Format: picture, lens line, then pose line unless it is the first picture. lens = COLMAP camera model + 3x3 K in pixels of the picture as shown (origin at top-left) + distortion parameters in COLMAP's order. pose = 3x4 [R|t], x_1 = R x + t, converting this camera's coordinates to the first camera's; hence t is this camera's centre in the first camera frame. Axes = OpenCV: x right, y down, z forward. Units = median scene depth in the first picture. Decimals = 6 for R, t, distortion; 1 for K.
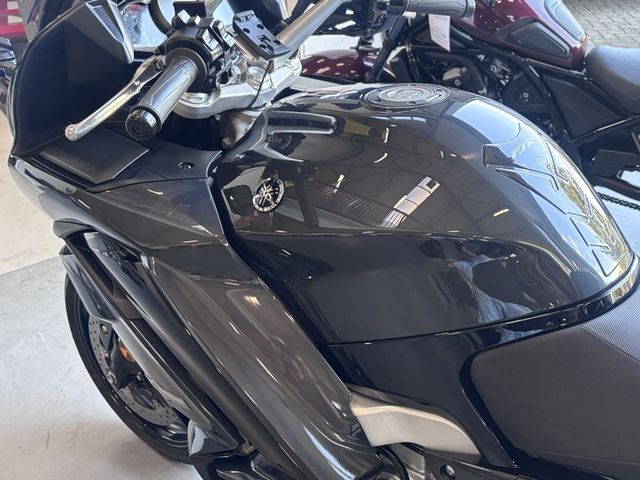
lens RADIAL K [[747.0, 0, 320.0], [0, 747.0, 240.0], [0, 0, 1]] dist [0.487639, -1.227666]
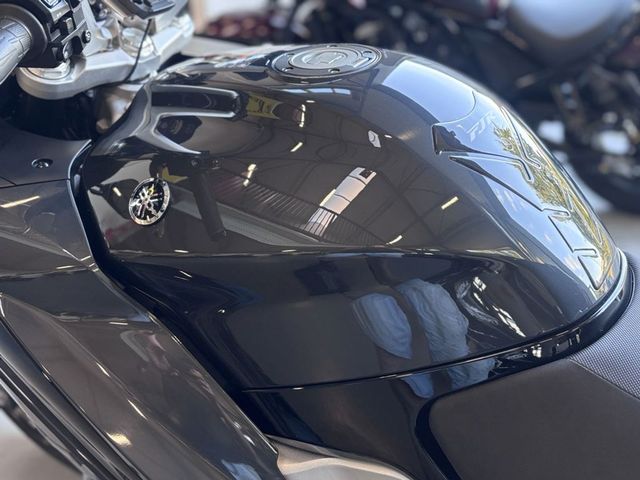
lens RADIAL K [[741.8, 0, 320.0], [0, 741.8, 240.0], [0, 0, 1]] dist [0.251091, -0.503301]
pose [[0.993885, -0.065725, 0.088733, 0.026013], [0.060848, 0.996541, 0.056595, -0.048196], [-0.092146, -0.050850, 0.994446, 0.222892]]
